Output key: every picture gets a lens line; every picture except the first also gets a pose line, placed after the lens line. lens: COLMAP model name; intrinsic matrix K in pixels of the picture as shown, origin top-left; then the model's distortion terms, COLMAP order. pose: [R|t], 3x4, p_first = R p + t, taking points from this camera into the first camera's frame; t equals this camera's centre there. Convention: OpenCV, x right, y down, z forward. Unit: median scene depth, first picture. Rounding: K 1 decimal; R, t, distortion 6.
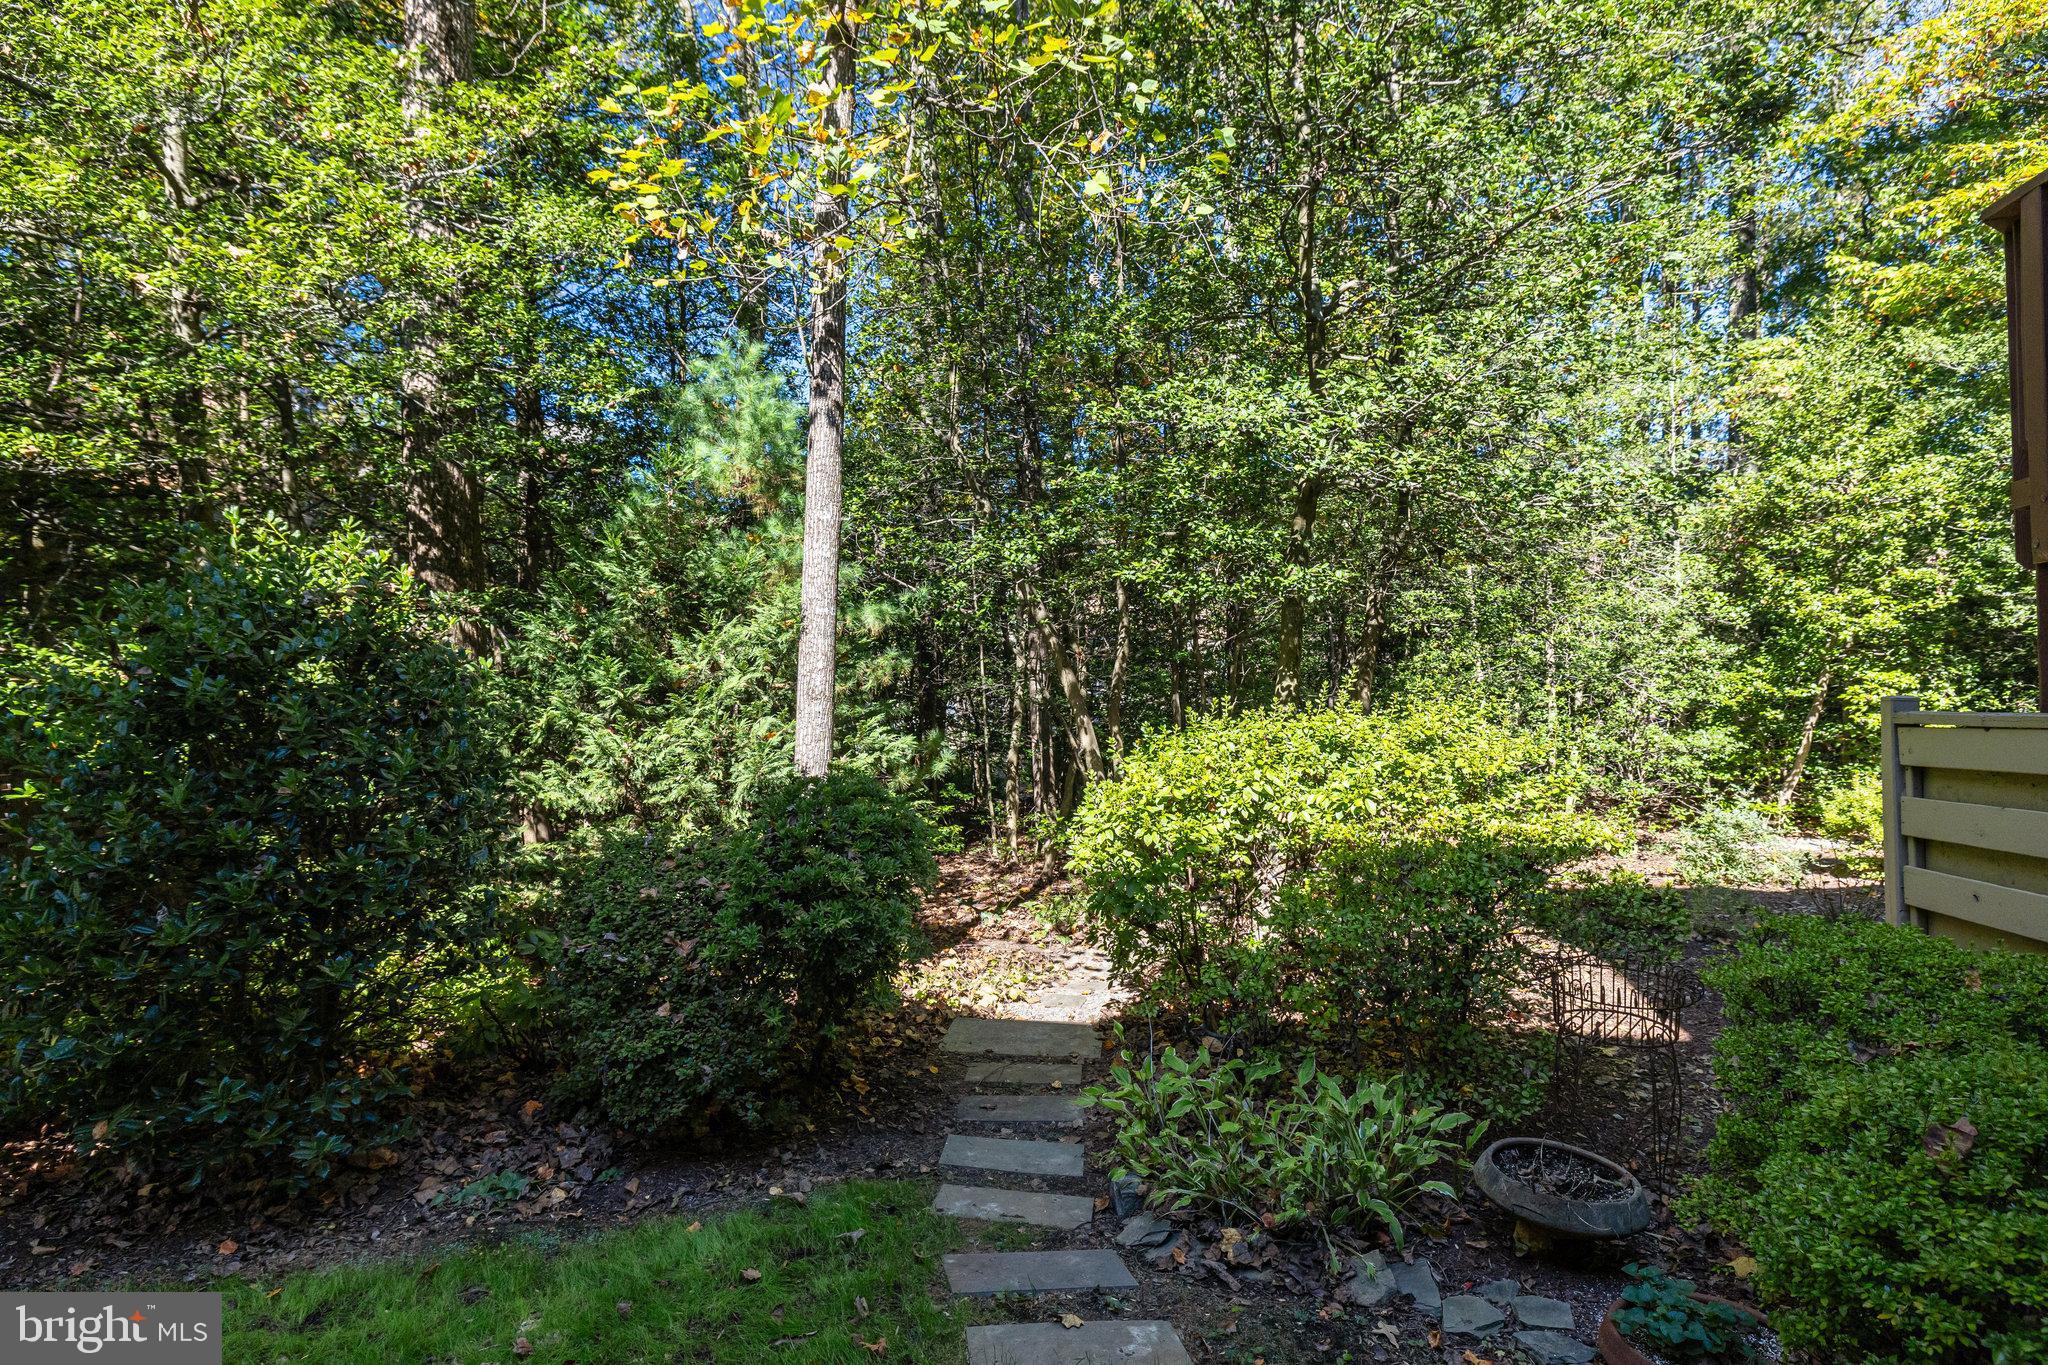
lens RADIAL K [[1037.5, 0, 1024.0], [0, 1037.5, 682.5], [0, 0, 1]] dist [0.001474, -0.000177]
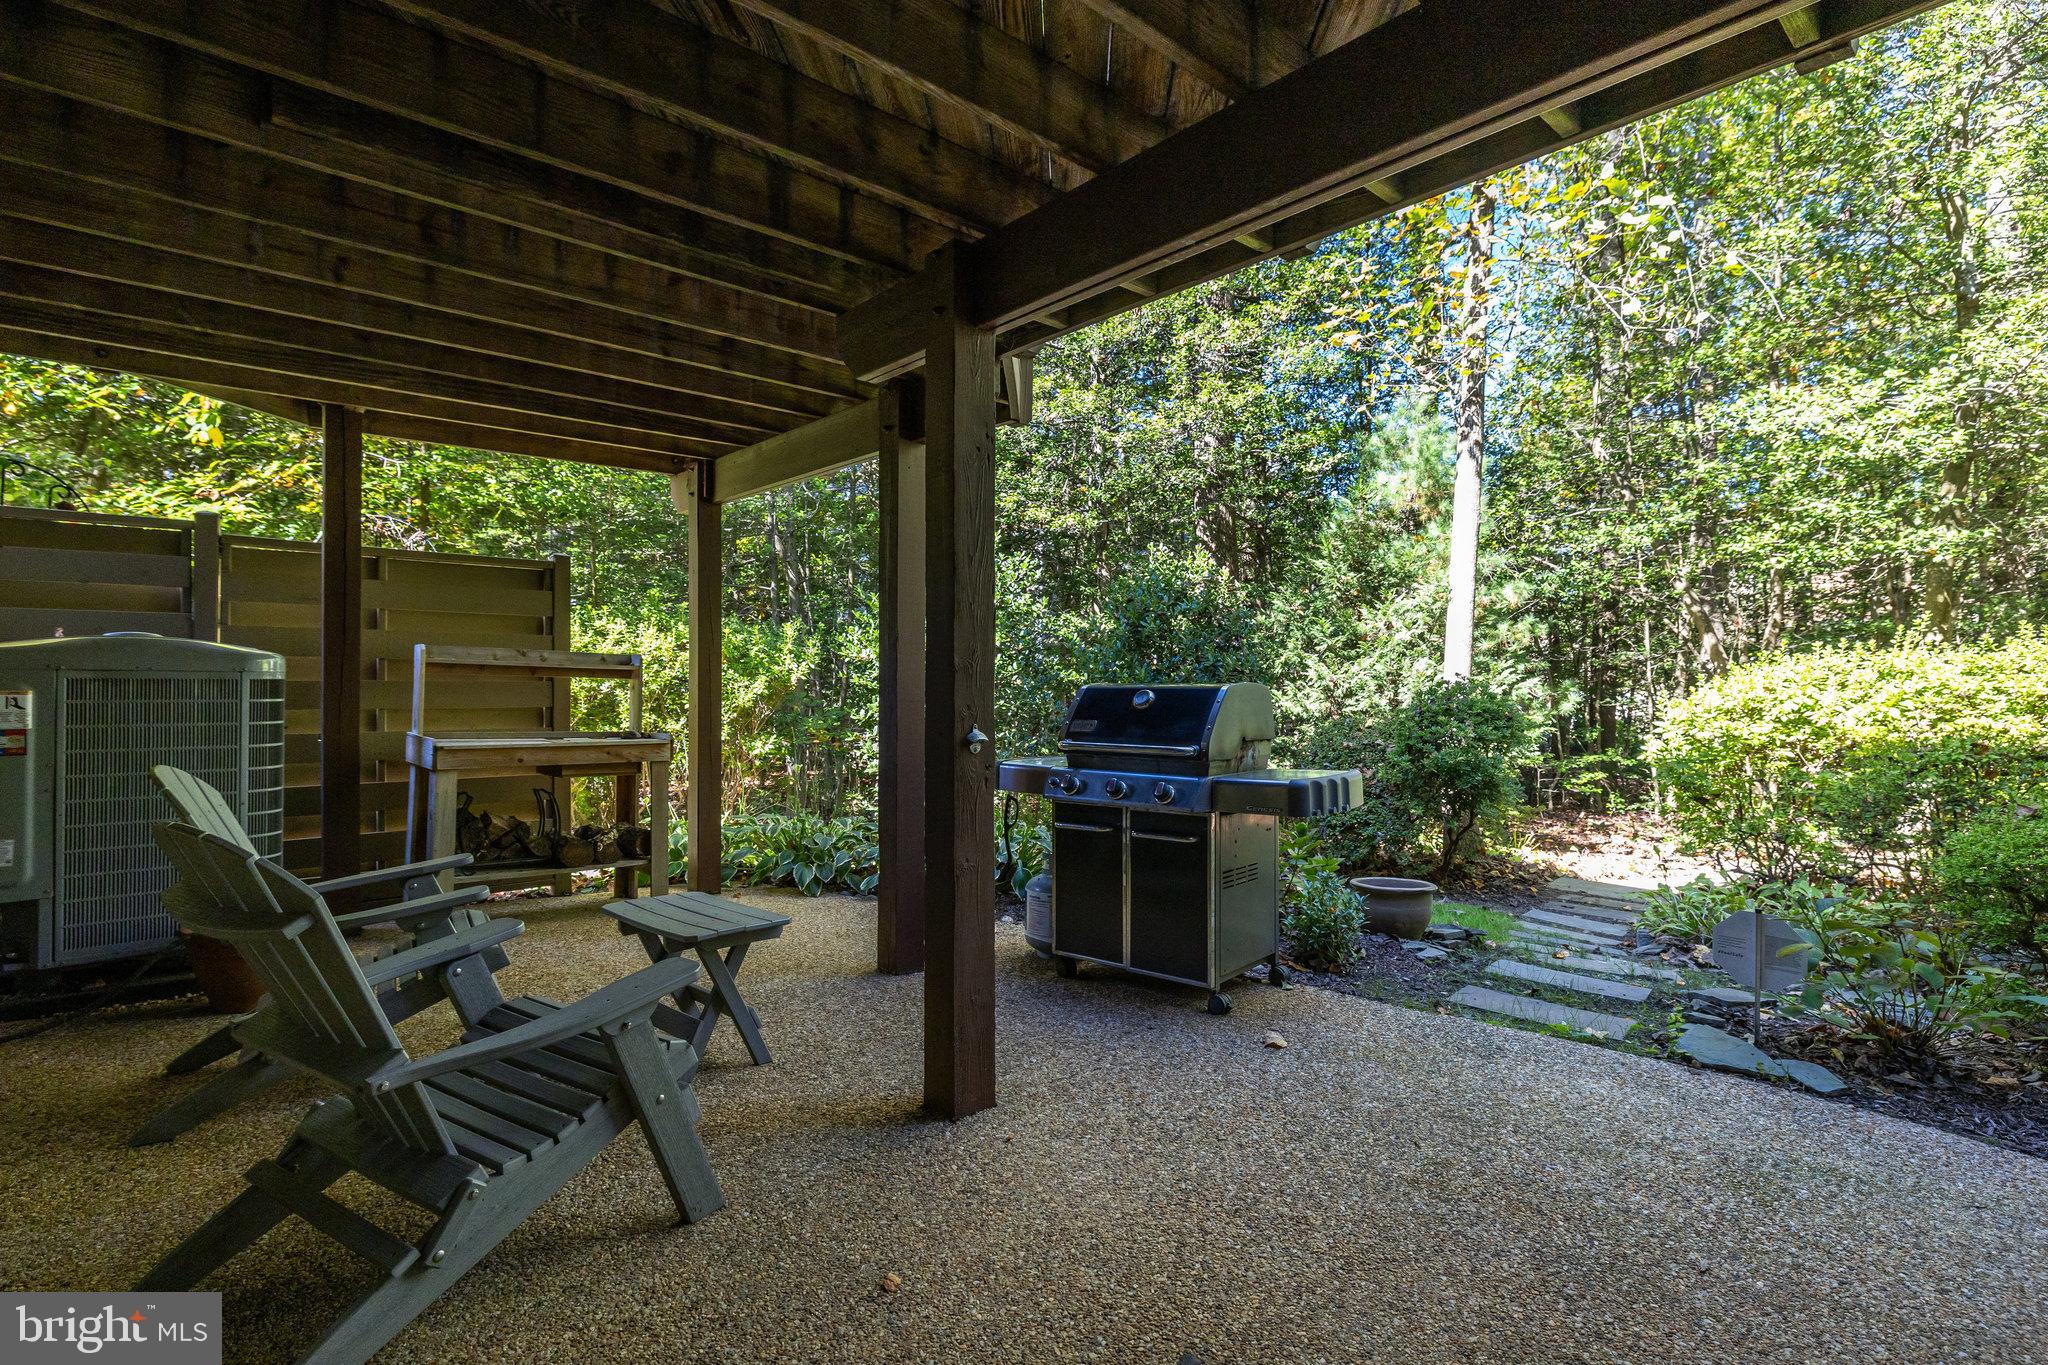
lens RADIAL K [[1034.2, 0, 1024.0], [0, 1034.2, 682.5], [0, 0, 1]] dist [-0.004660, 0.000362]
pose [[0.805569, 0.011884, -0.592383, 0.144412], [-0.011916, 0.999922, 0.003856, 0.059088], [0.592382, 0.003952, 0.805648, -0.458262]]
